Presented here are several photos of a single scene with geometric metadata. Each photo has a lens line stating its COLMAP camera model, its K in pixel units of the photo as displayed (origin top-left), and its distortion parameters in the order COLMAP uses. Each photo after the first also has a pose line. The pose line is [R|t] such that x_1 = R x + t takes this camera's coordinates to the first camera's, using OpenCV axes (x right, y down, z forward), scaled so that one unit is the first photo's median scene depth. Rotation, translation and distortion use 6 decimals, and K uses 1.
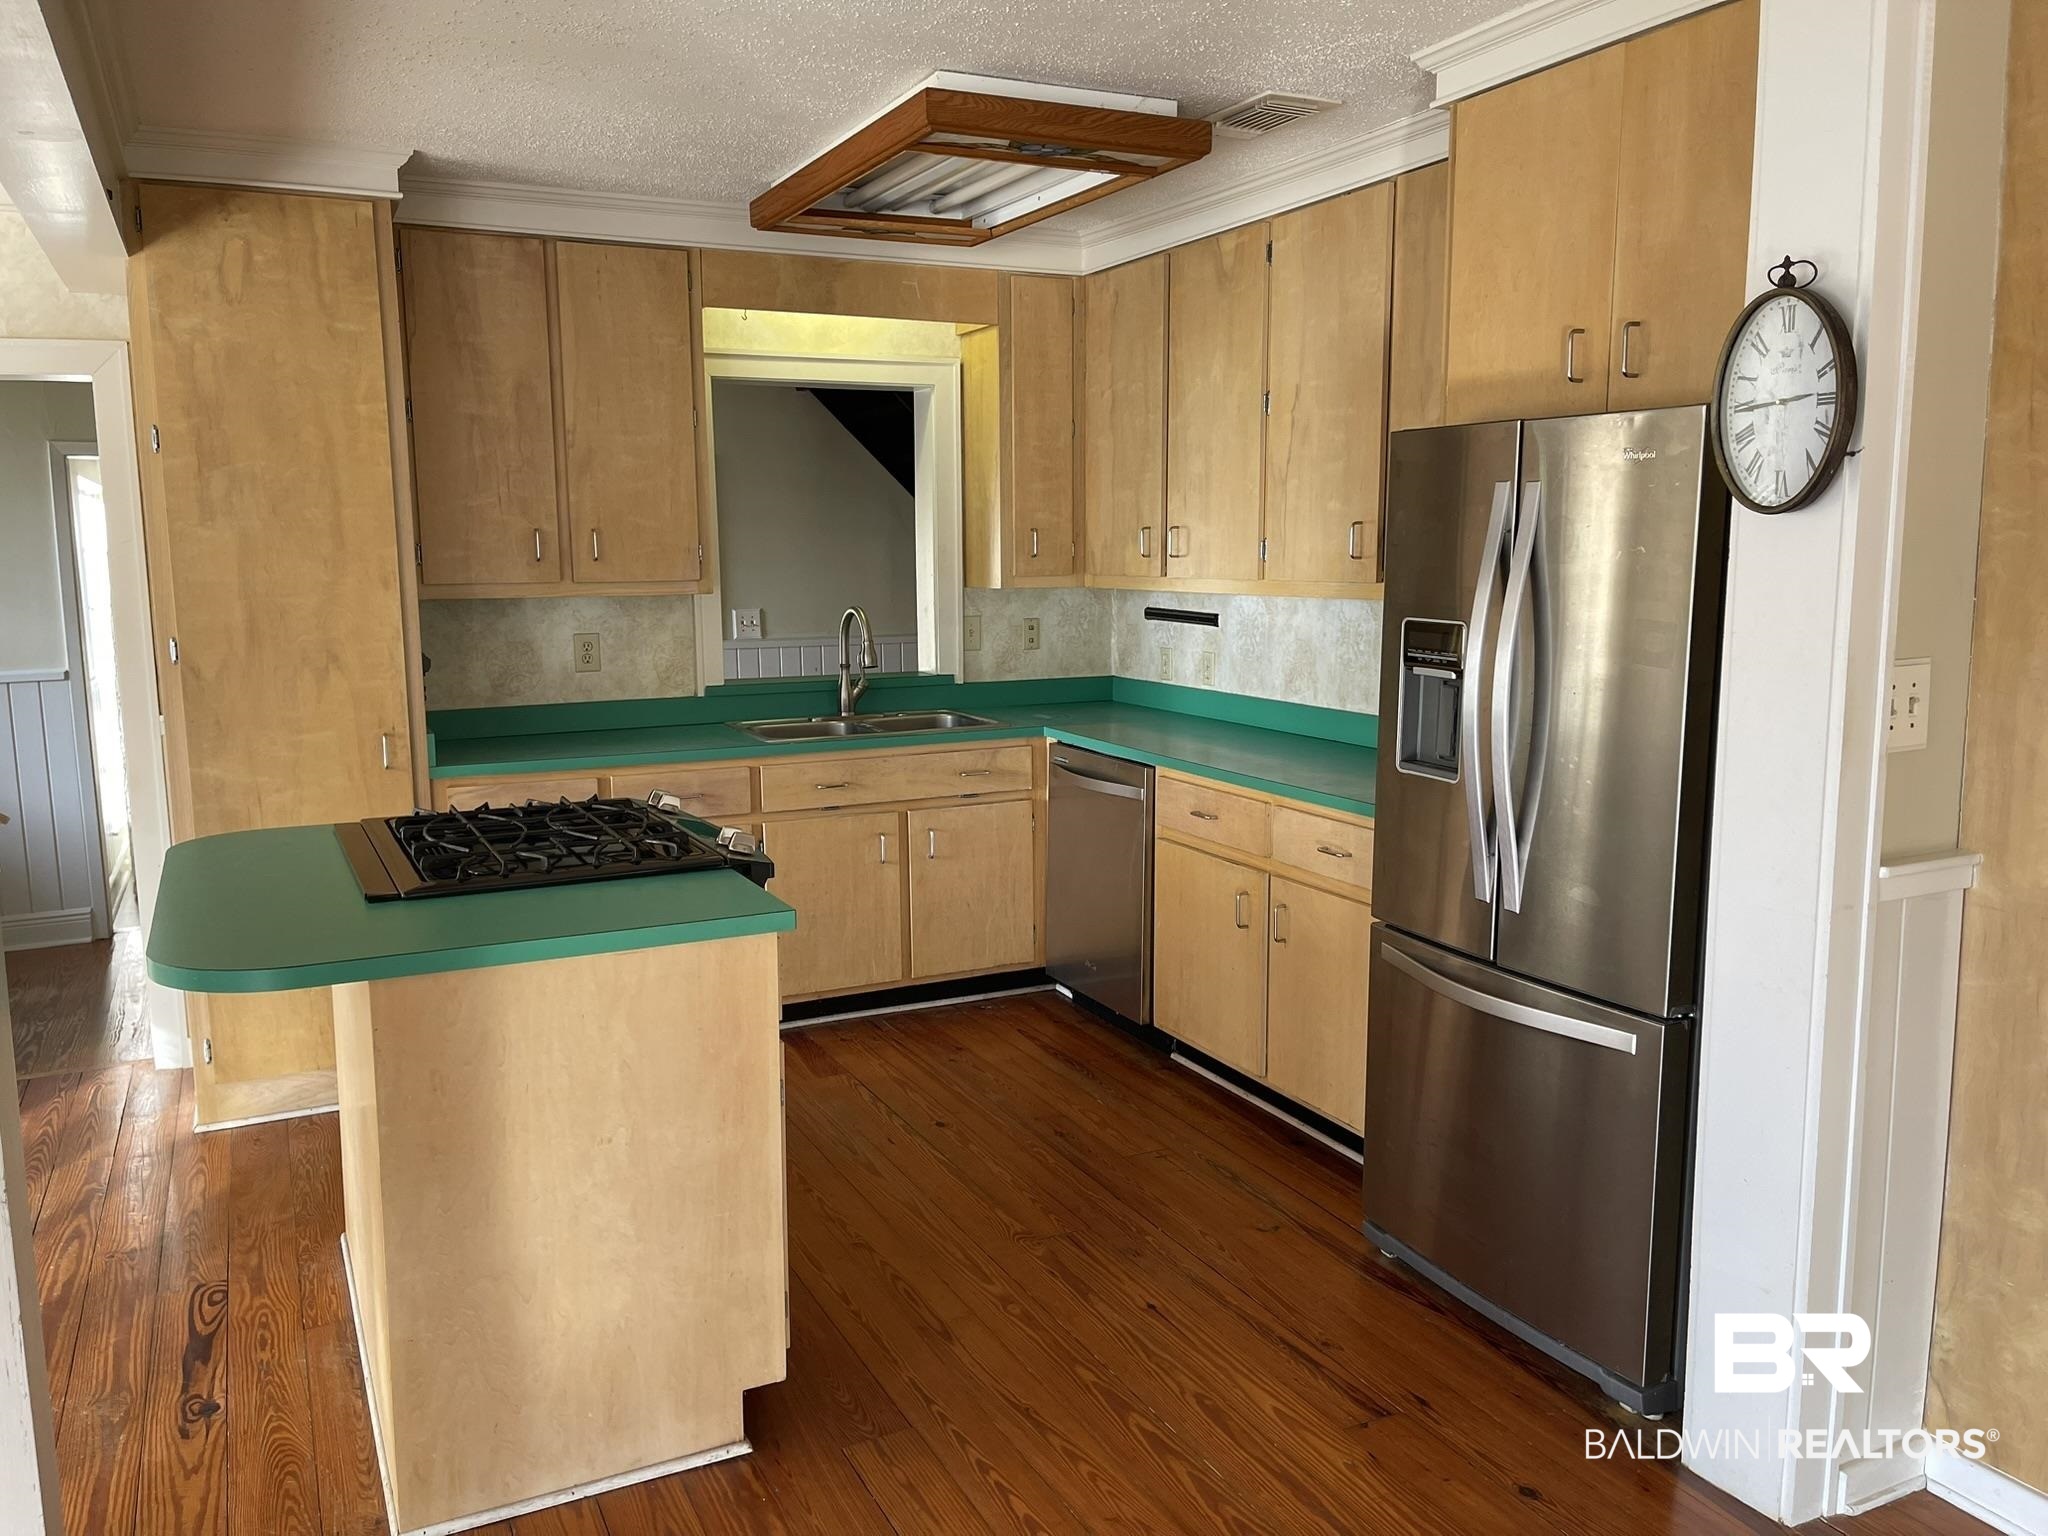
lens RADIAL K [[1550.2, 0, 1015.7], [0, 1550.2, 767.2], [0, 0, 1]] dist [0.082622, -0.104023]
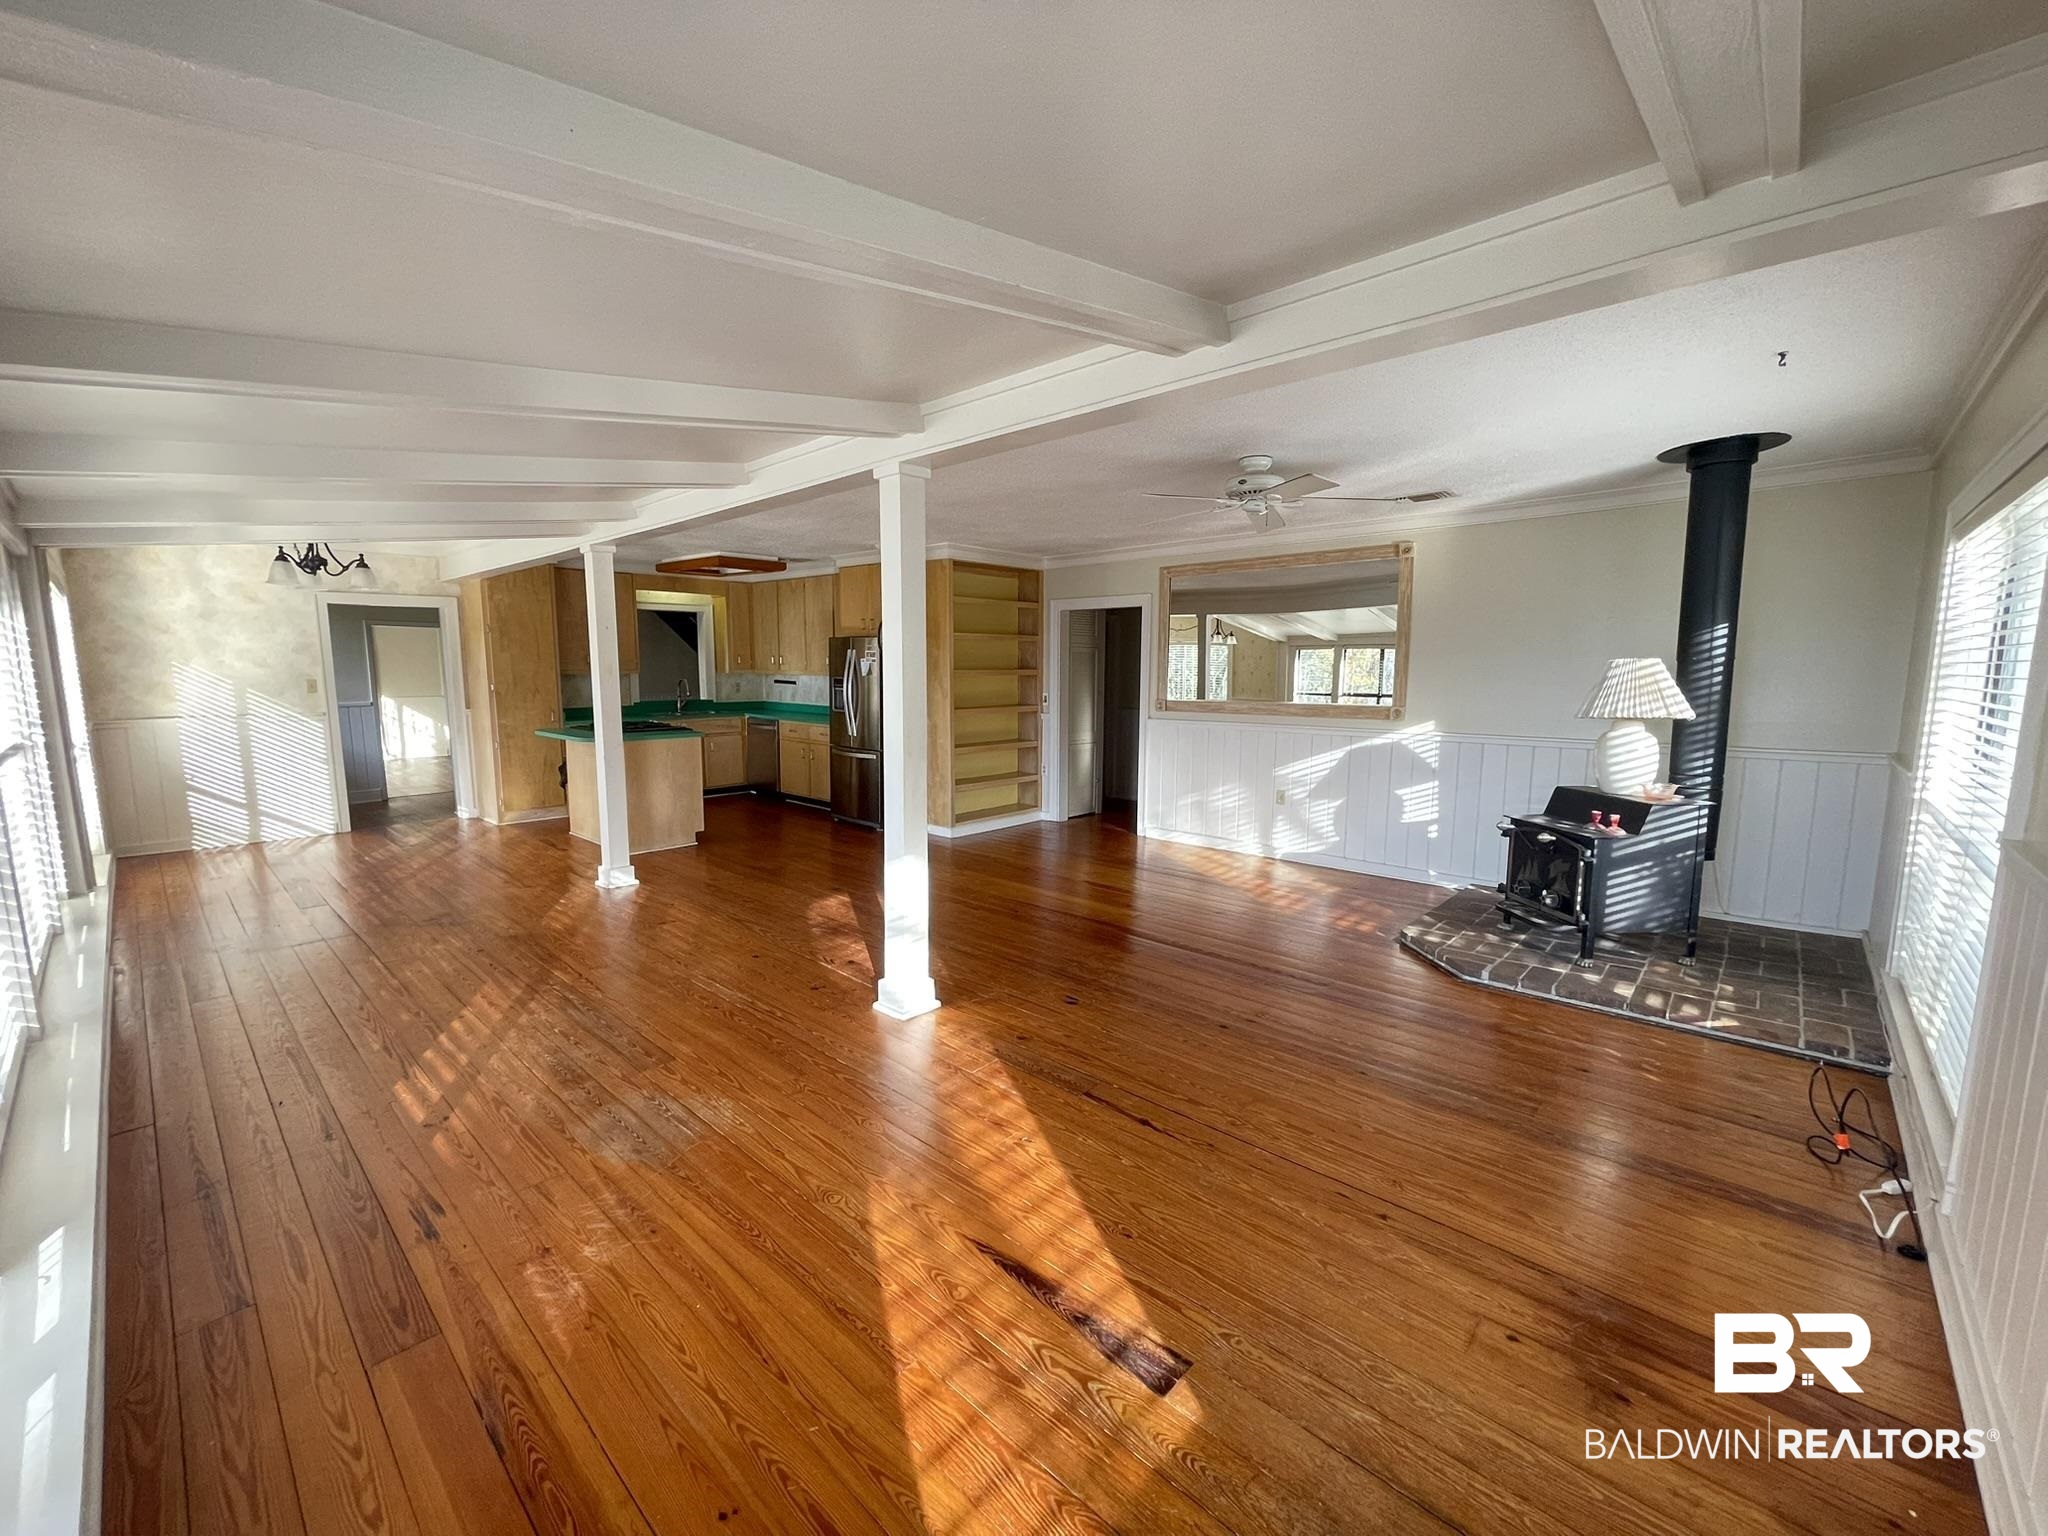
lens RADIAL K [[819.7, 0, 1008.0], [0, 819.7, 765.3], [0, 0, 1]] dist [-0.003430, 0.000989]
pose [[0.934367, -0.031160, 0.354947, -0.103022], [0.037582, 0.999231, -0.011210, 0.160732], [-0.354324, 0.023813, 0.934819, -1.100919]]
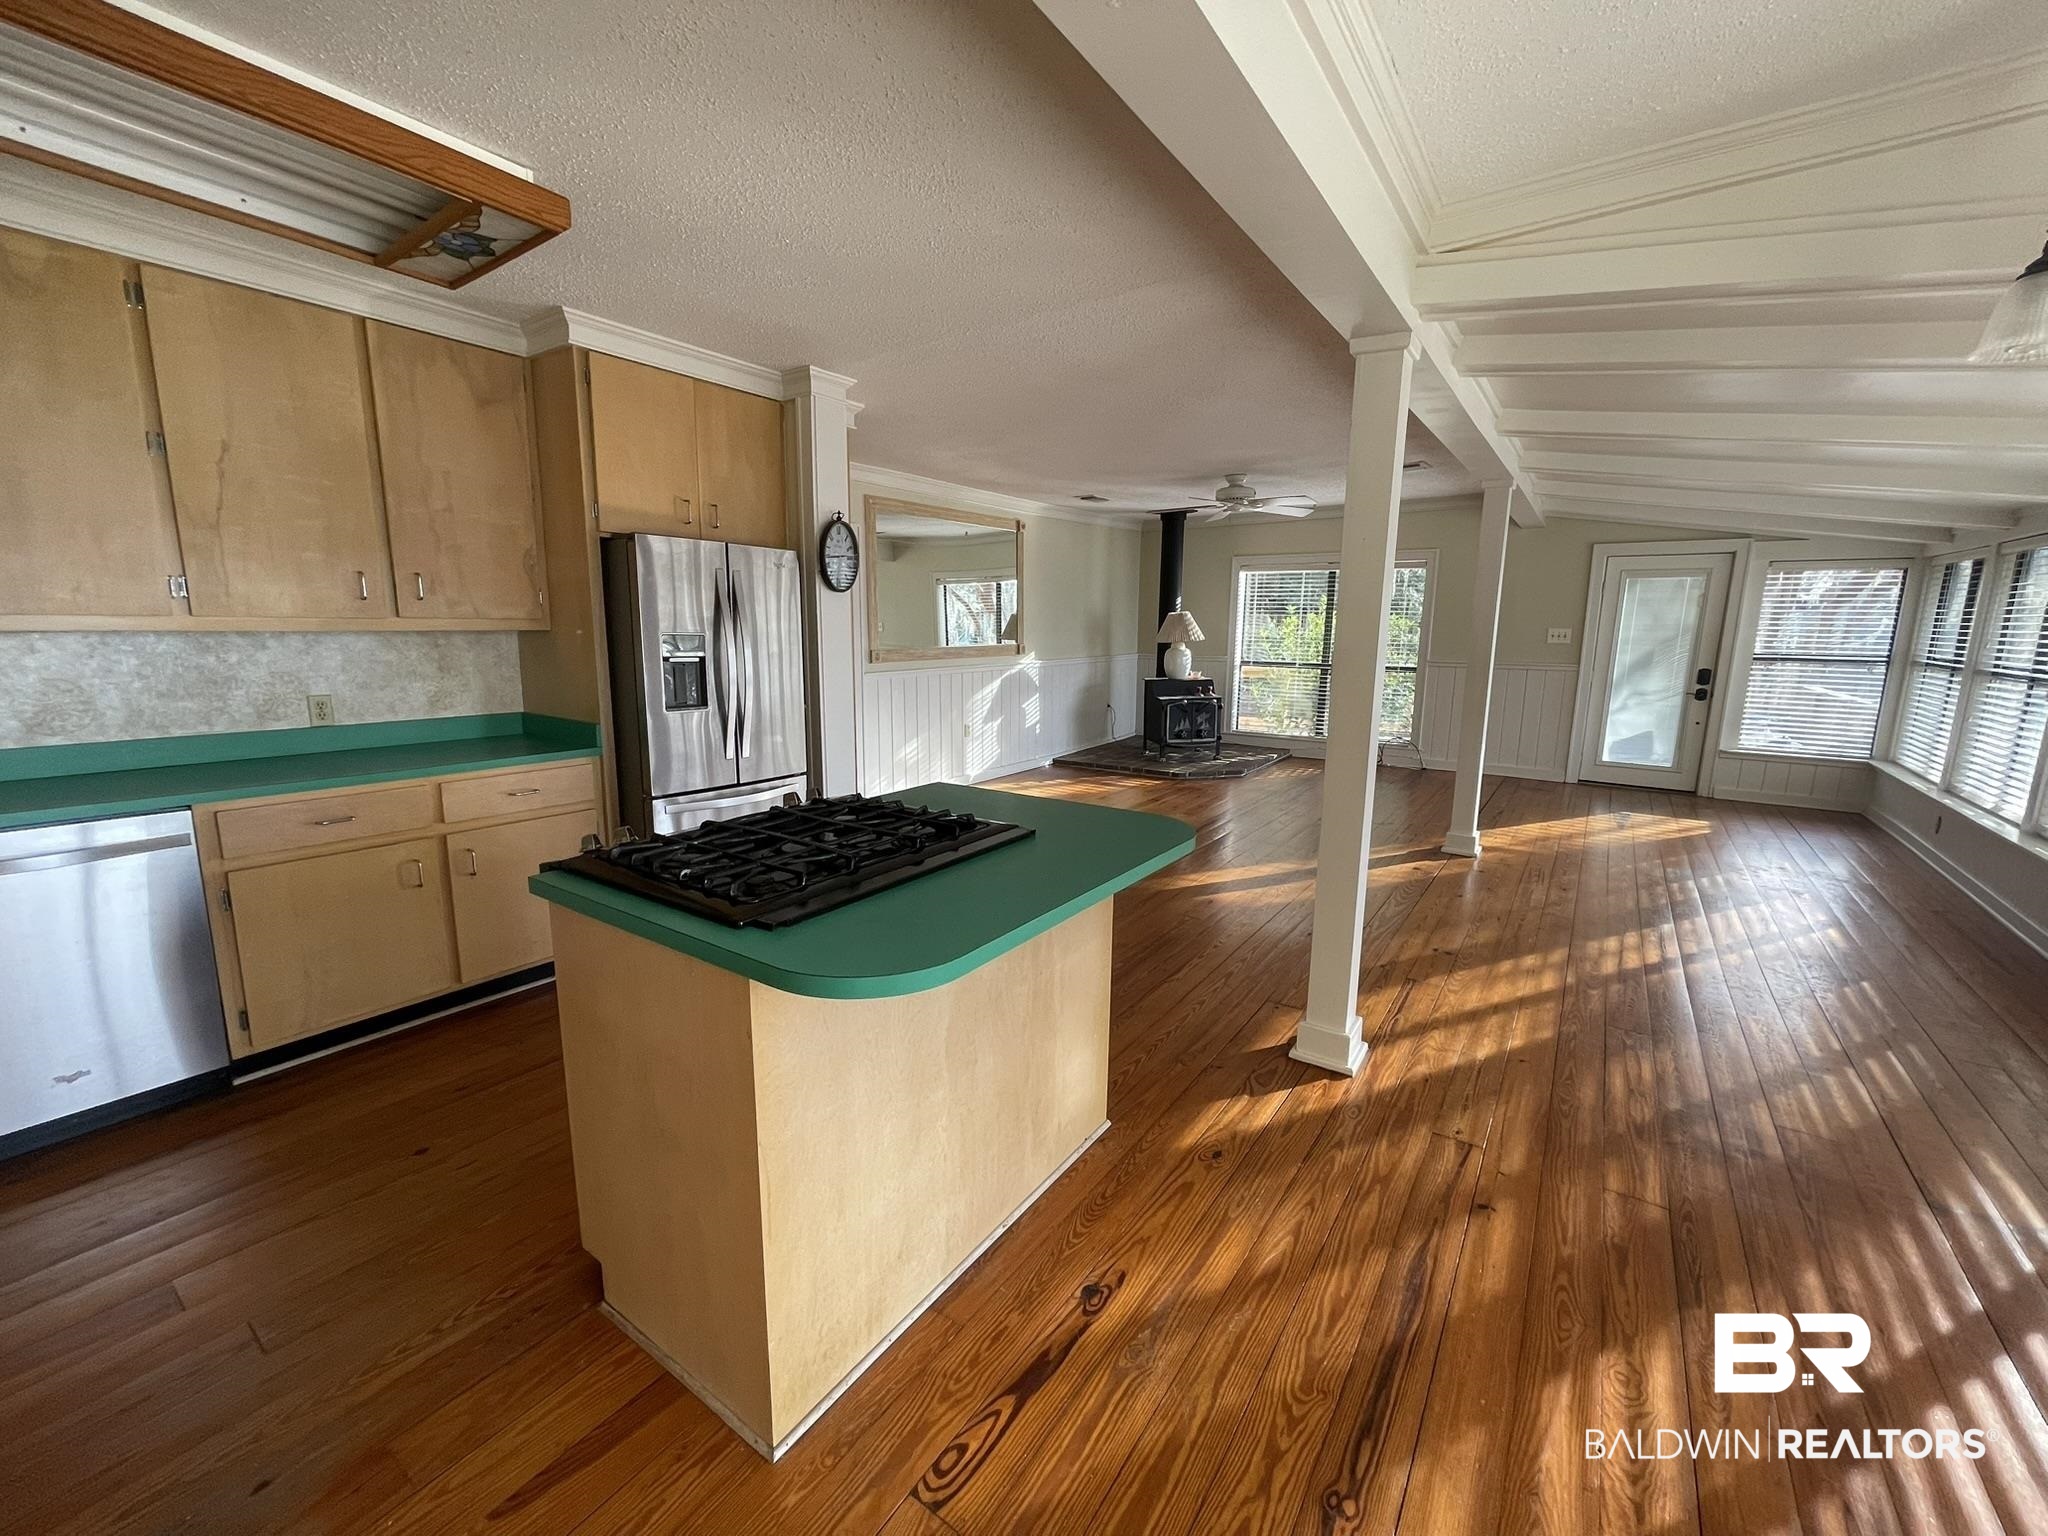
lens RADIAL K [[819.7, 0, 1016.3], [0, 819.7, 766.5], [0, 0, 1]] dist [-0.003430, 0.000989]
pose [[-0.475176, -0.150560, 0.866914, -0.652478], [0.117063, 0.965675, 0.231877, -0.090802], [-0.872069, 0.211666, -0.441240, 0.835448]]
